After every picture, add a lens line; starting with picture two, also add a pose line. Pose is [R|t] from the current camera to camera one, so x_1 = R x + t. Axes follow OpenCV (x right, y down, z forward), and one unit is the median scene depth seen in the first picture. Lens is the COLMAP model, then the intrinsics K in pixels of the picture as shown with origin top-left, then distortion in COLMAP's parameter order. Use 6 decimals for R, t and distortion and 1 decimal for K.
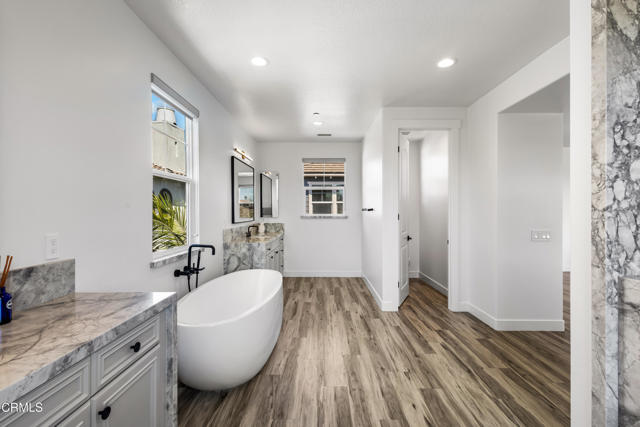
lens RADIAL K [[294.5, 0, 321.7], [0, 294.5, 213.1], [0, 0, 1]] dist [0.013541, -0.004844]
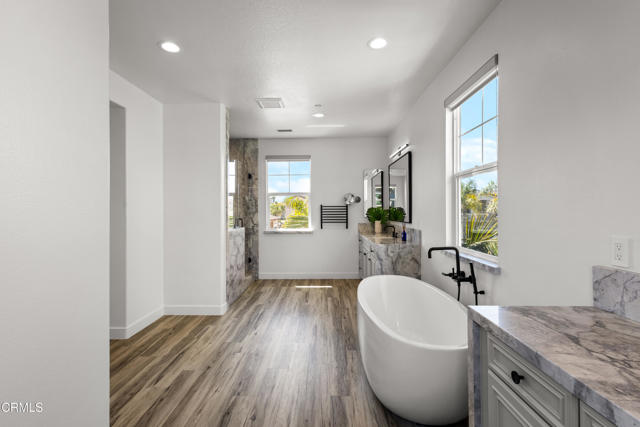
lens RADIAL K [[294.5, 0, 318.2], [0, 294.5, 210.3], [0, 0, 1]] dist [0.013541, -0.004844]
pose [[-0.999750, 0.005432, 0.021678, -0.050537], [0.005591, 0.999958, 0.007276, -0.017133], [-0.021638, 0.007395, -0.999739, 2.139226]]
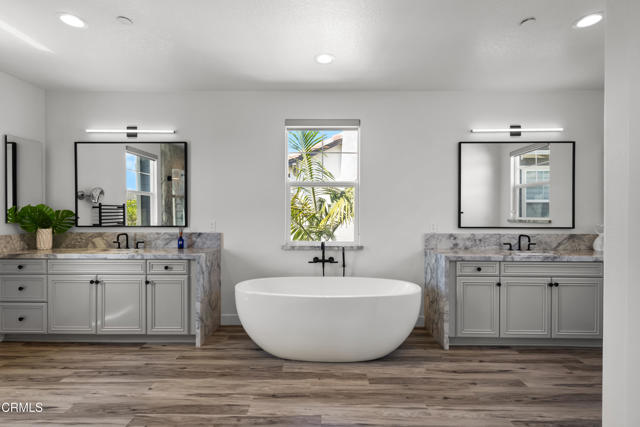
lens RADIAL K [[294.5, 0, 321.4], [0, 294.5, 216.4], [0, 0, 1]] dist [0.013541, -0.004844]
pose [[-0.023614, 0.002543, -0.999718, 0.863162], [-0.010472, 0.999941, 0.002791, 0.010228], [0.999666, 0.010535, -0.023586, 1.139072]]
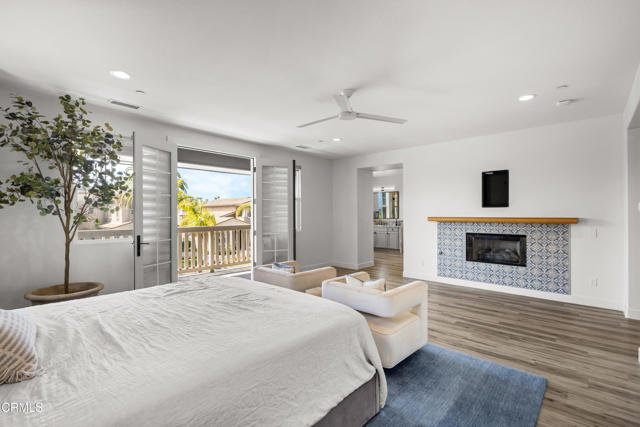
lens RADIAL K [[294.5, 0, 319.1], [0, 294.5, 214.4], [0, 0, 1]] dist [0.013541, -0.004844]
pose [[-0.677230, -0.000802, -0.735771, 3.649269], [-0.006360, 0.999968, 0.004765, 0.000902], [0.735743, 0.007906, -0.677214, 2.649367]]
